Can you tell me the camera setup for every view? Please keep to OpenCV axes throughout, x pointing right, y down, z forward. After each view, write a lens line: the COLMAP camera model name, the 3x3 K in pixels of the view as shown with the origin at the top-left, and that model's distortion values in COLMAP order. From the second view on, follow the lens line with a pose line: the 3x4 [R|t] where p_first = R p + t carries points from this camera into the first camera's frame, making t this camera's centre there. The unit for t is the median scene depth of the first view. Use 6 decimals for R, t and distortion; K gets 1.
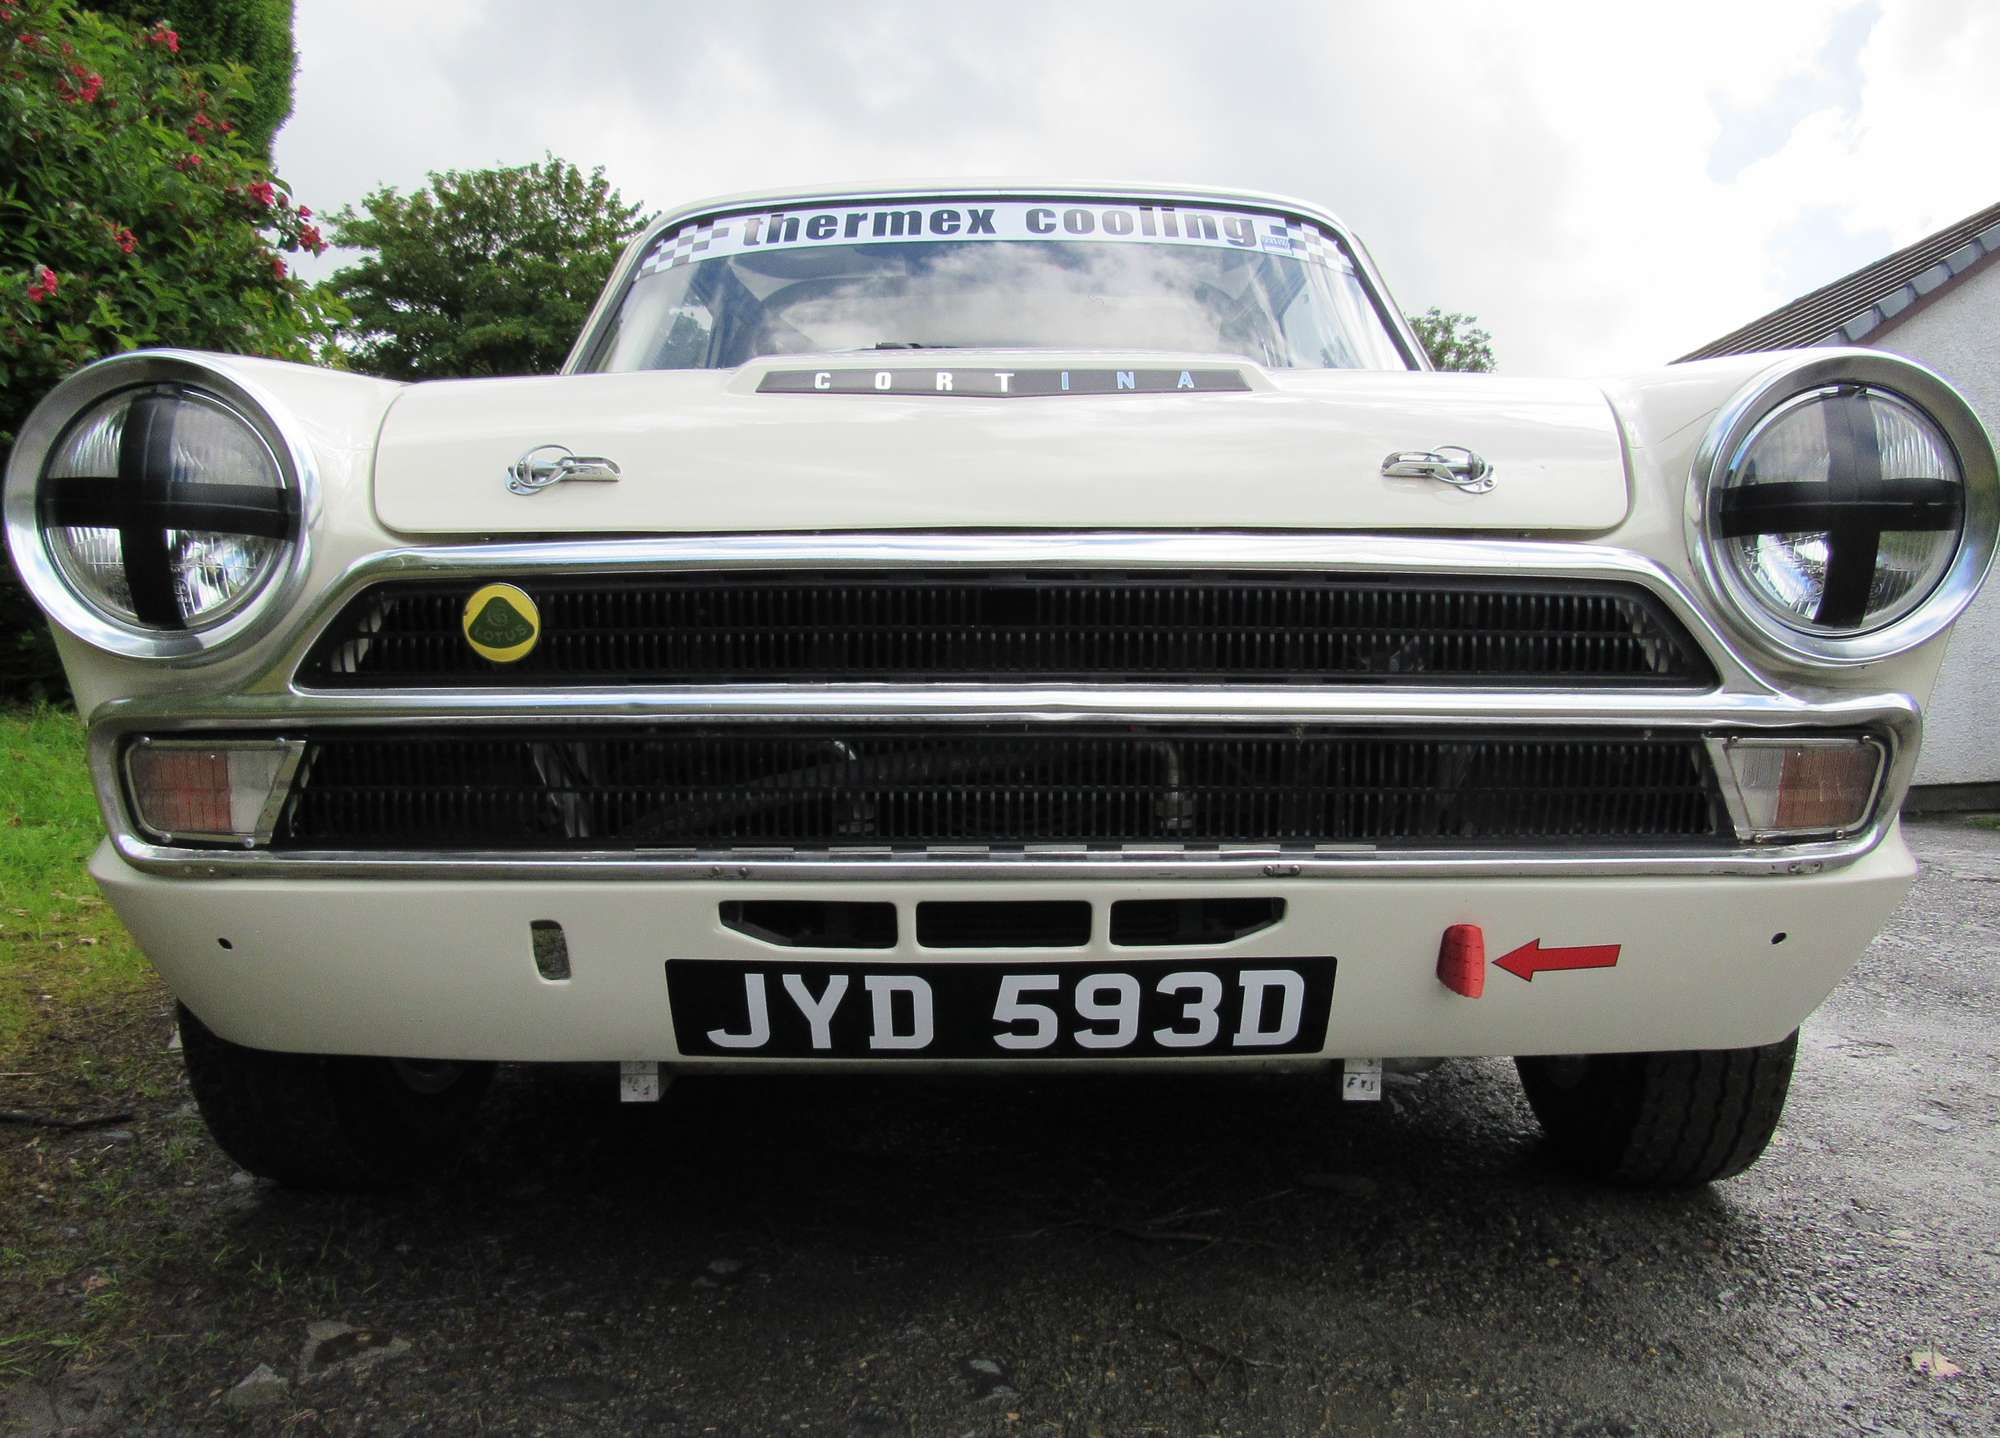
lens RADIAL K [[1623.9, 0, 1000.0], [0, 1623.9, 719.0], [0, 0, 1]] dist [-0.032607, 0.011111]
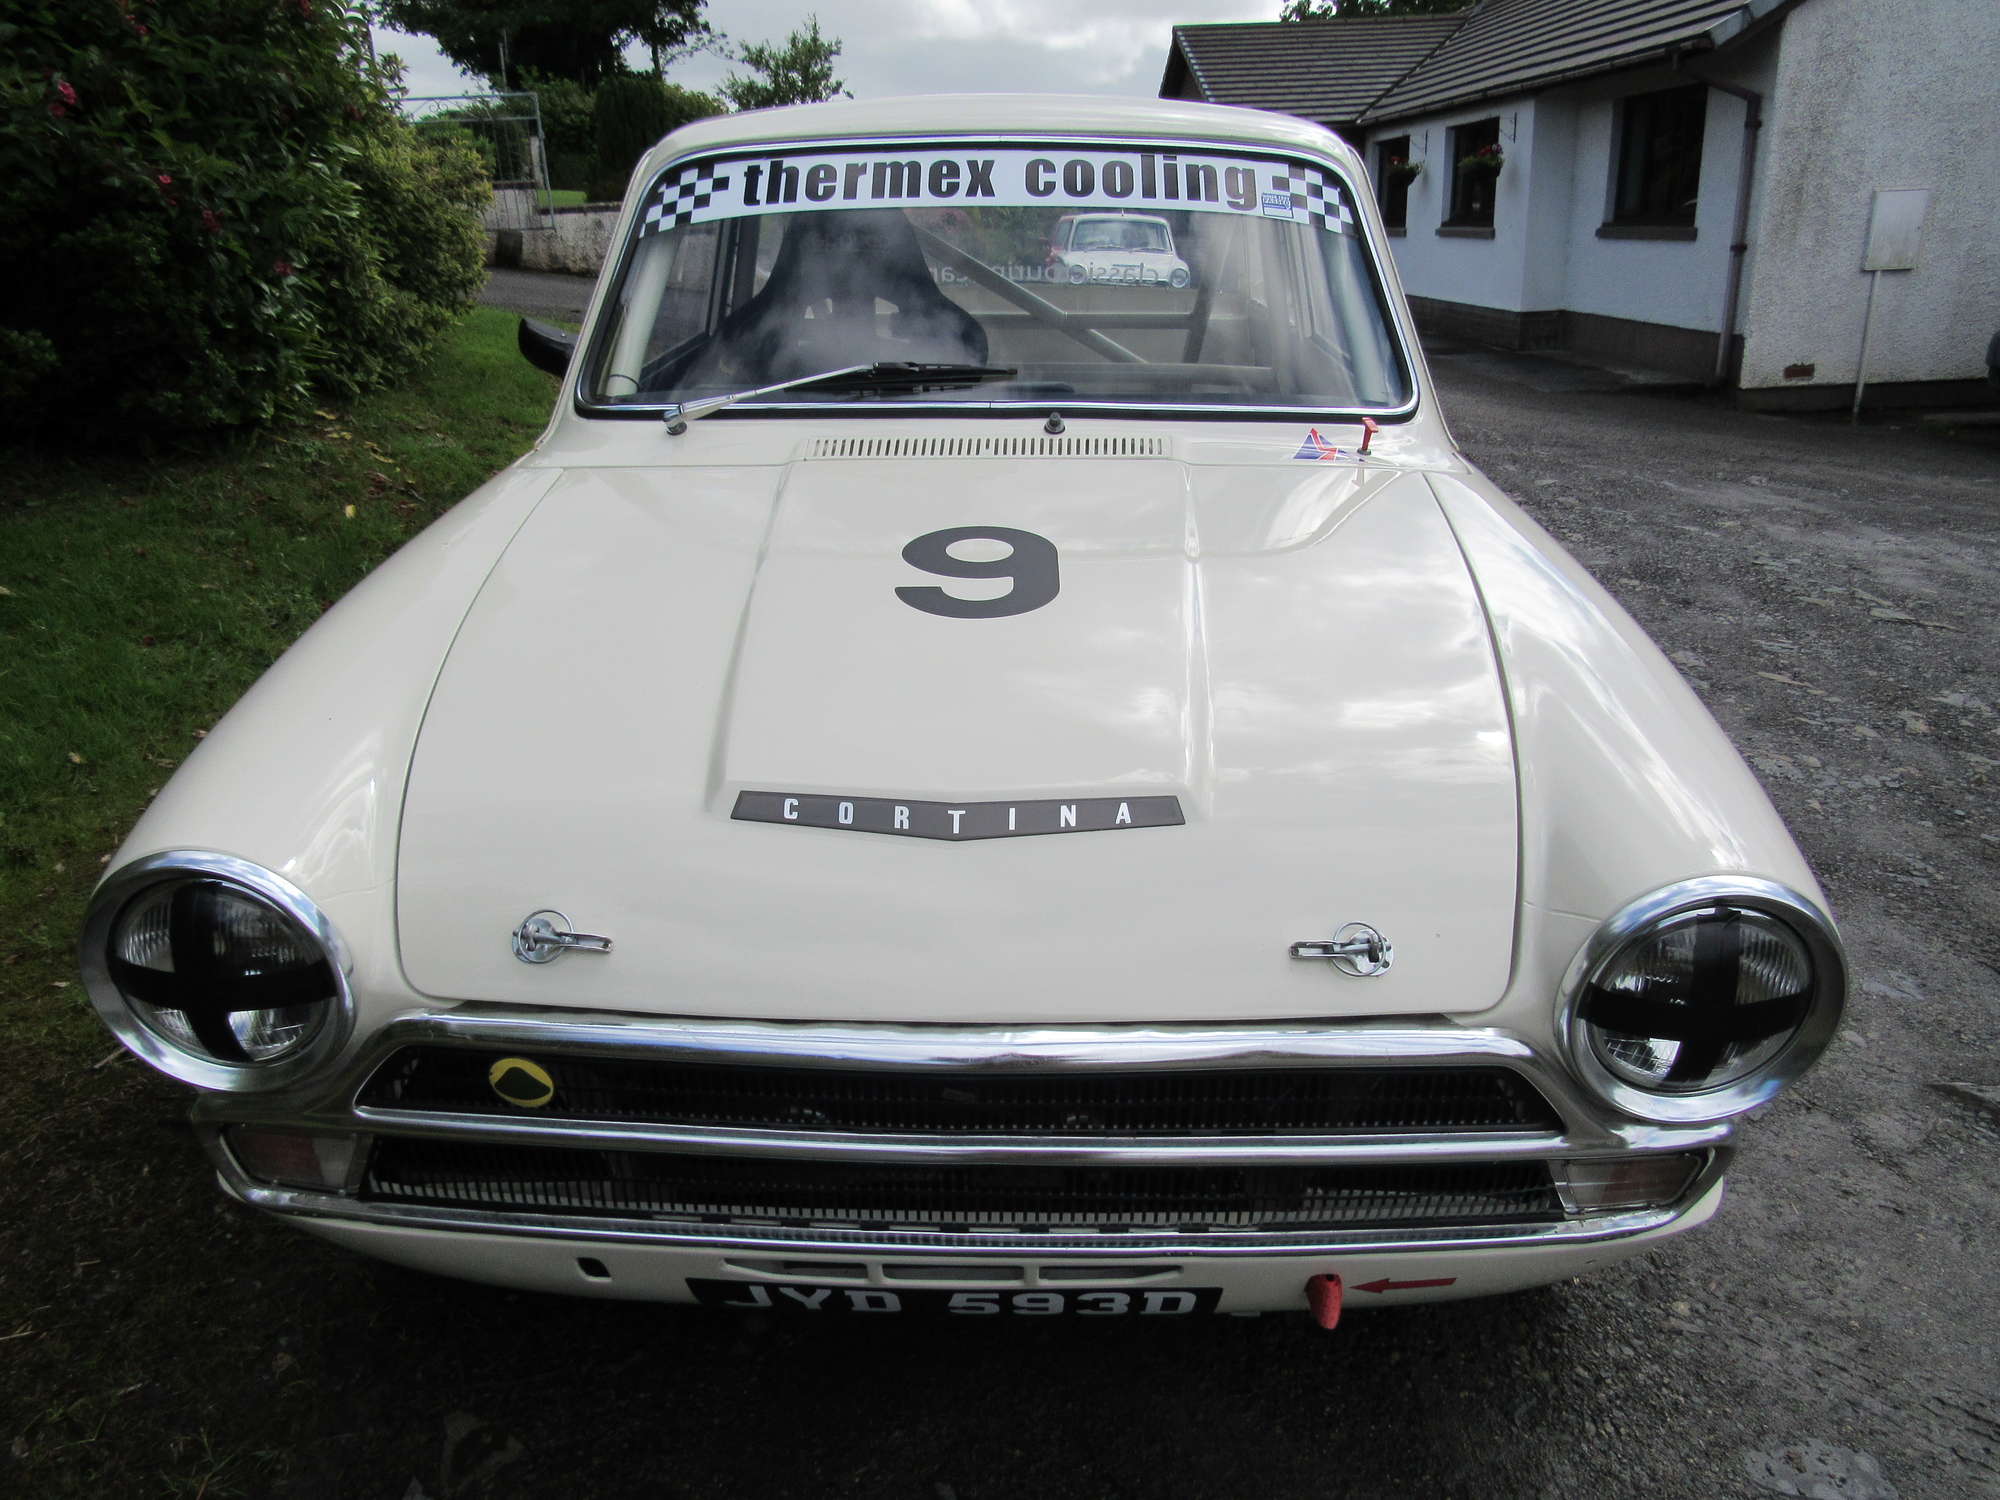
lens RADIAL K [[1429.1, 0, 1000.0], [0, 1429.1, 750.0], [0, 0, 1]] dist [-0.022928, 0.002507]
pose [[0.999587, 0.014252, -0.024938, 0.055361], [-0.004389, 0.933821, 0.357713, -0.594793], [0.028386, -0.357456, 0.933499, 0.118634]]
